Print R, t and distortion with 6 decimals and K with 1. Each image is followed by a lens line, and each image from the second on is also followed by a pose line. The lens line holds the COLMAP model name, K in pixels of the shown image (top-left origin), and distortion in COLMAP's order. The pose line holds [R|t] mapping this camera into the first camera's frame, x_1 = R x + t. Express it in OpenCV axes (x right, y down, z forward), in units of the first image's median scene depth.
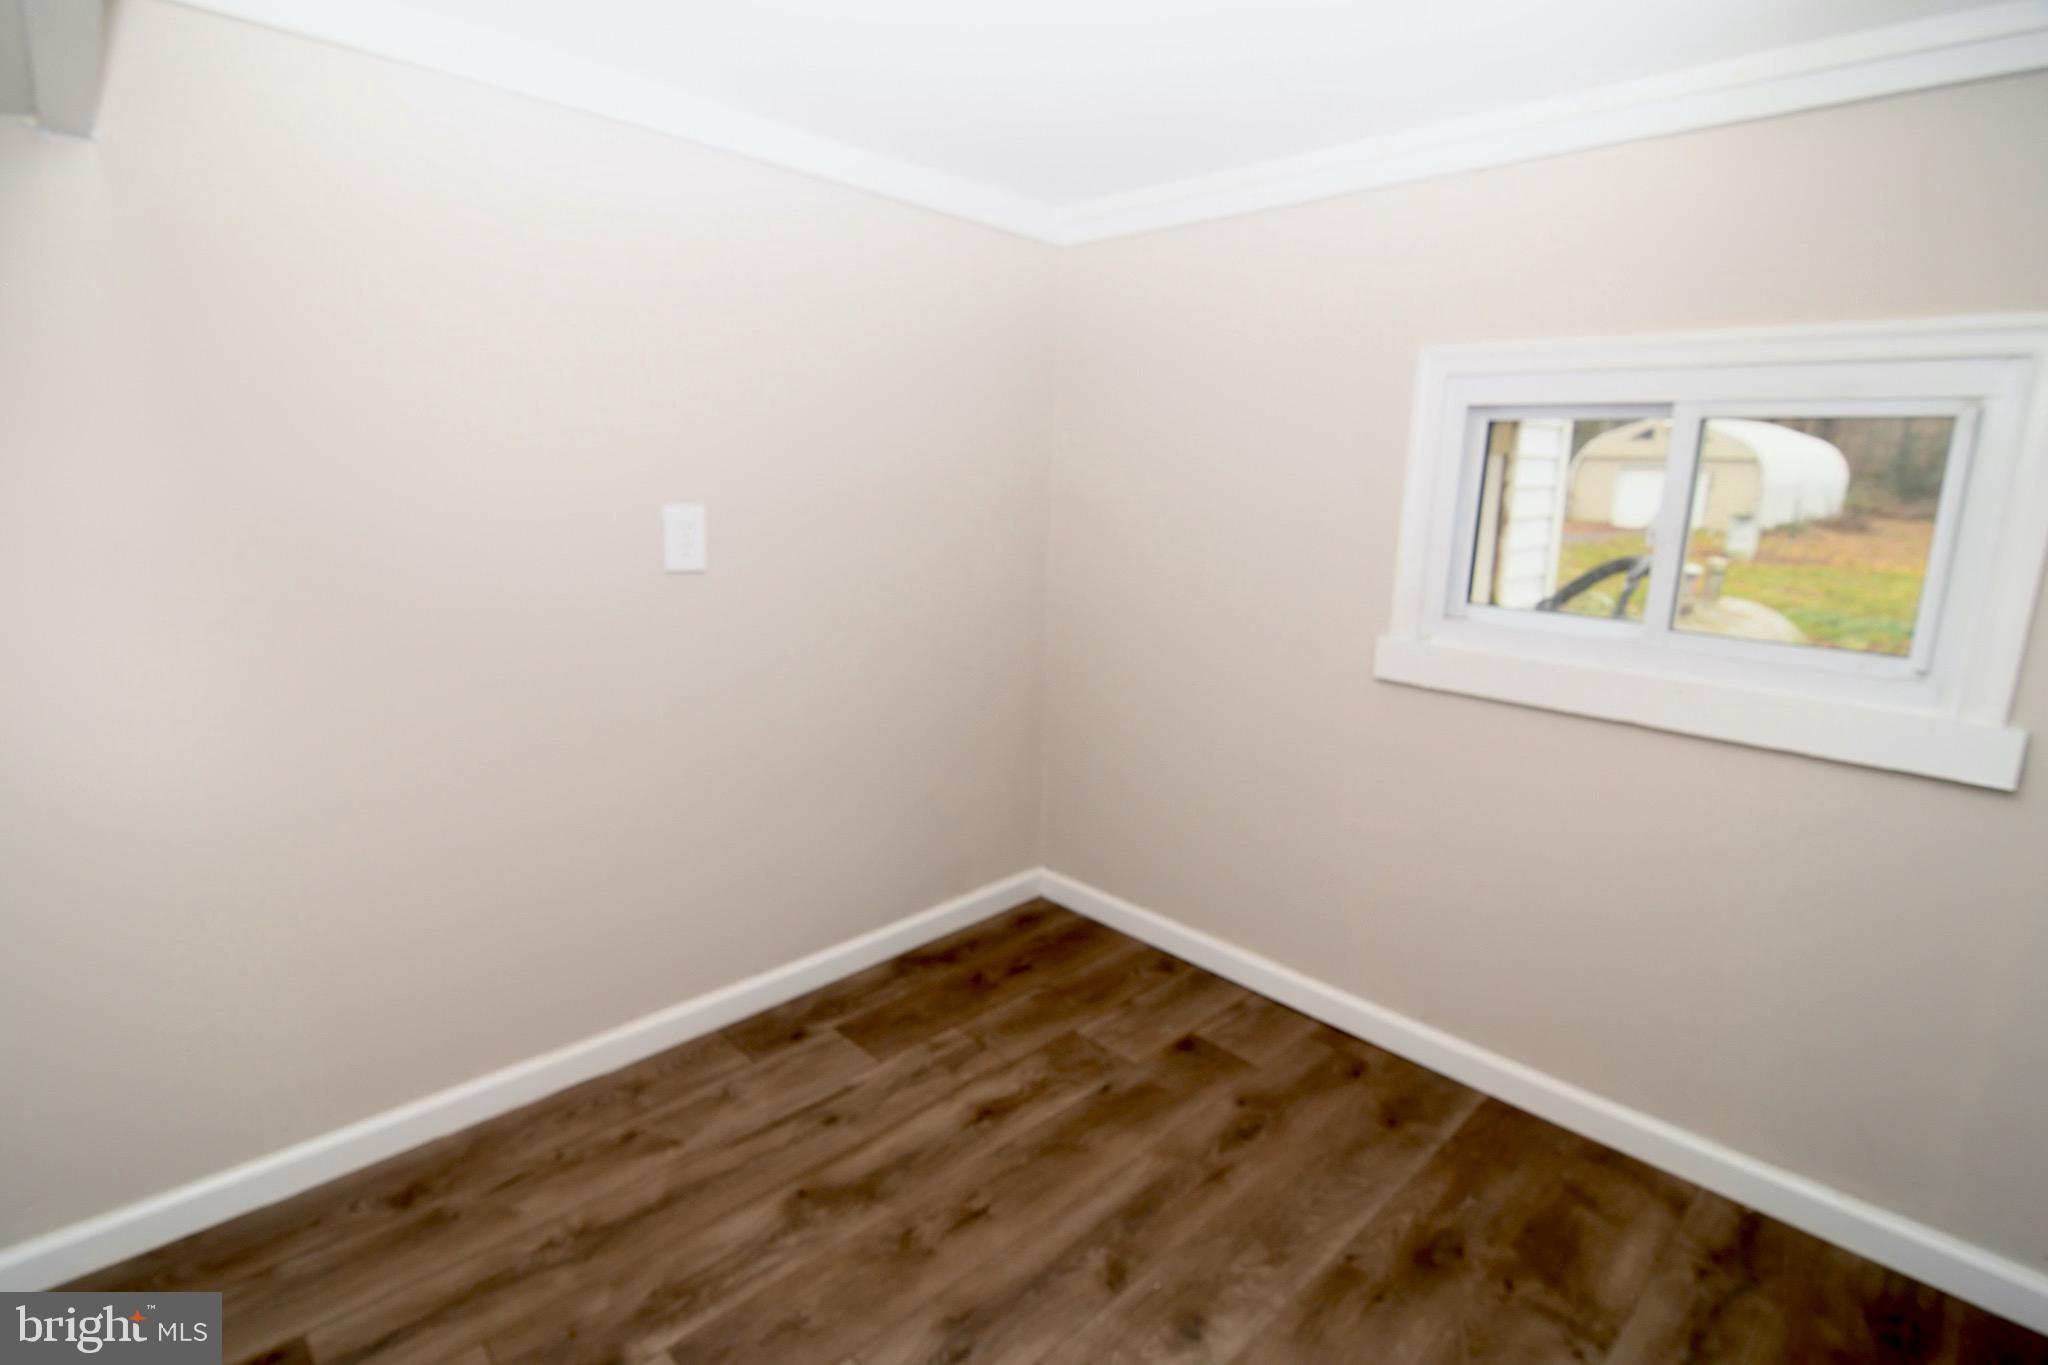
lens RADIAL K [[982.4, 0, 1012.2], [0, 982.4, 676.9], [0, 0, 1]] dist [-0.013583, -0.006017]
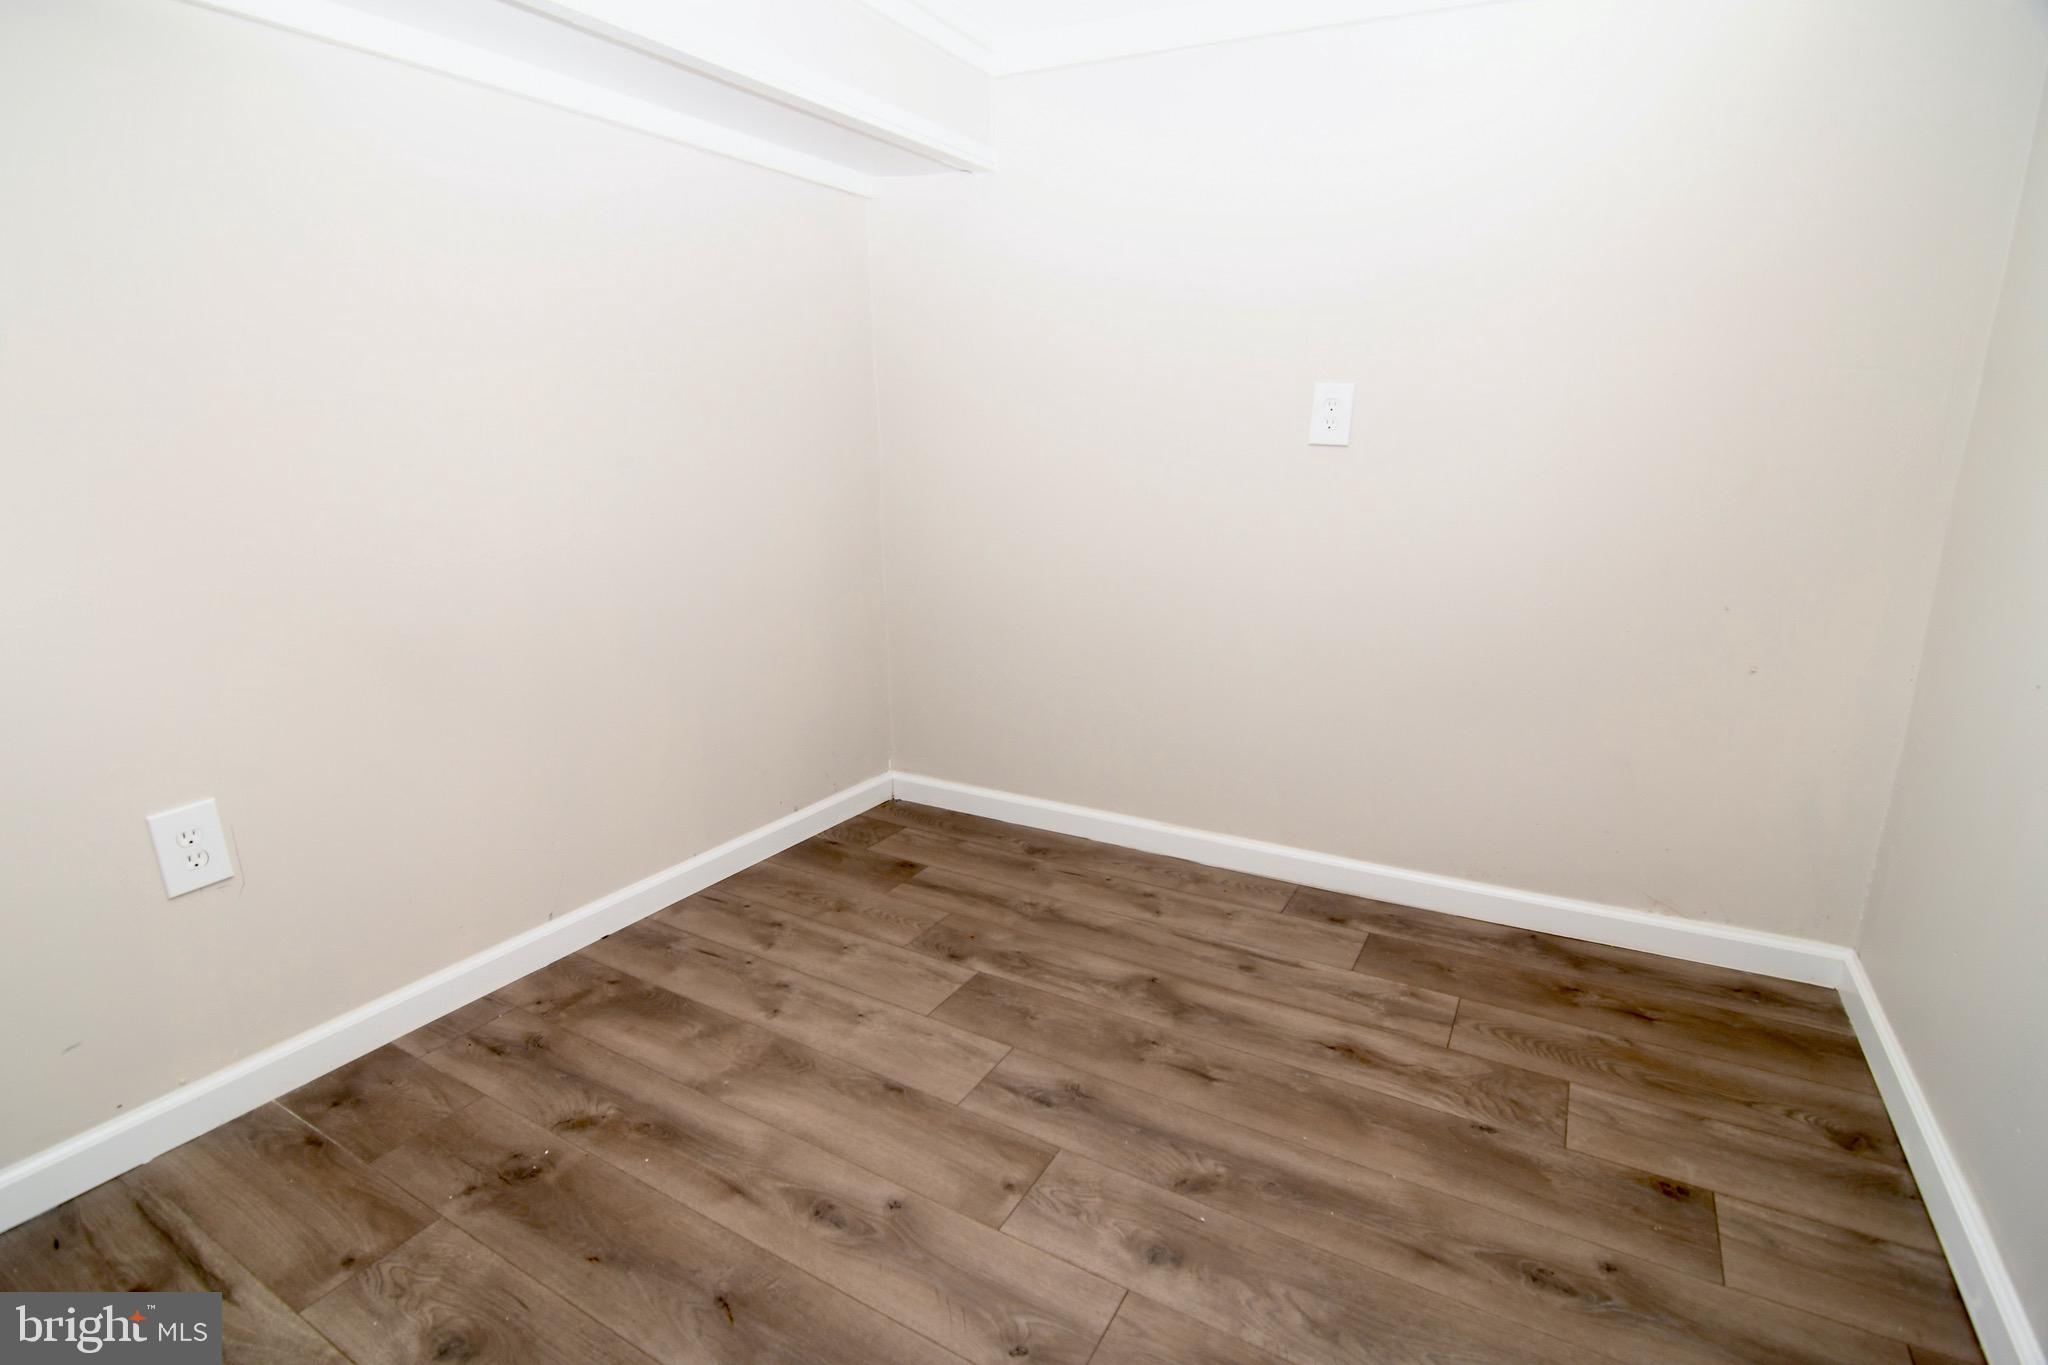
lens RADIAL K [[982.4, 0, 1039.9], [0, 982.4, 700.3], [0, 0, 1]] dist [-0.013583, -0.006017]
pose [[0.308796, 0.233415, -0.922043, 0.680672], [-0.186563, 0.965452, 0.181923, 0.027186], [0.932652, 0.115842, 0.341674, 0.419441]]
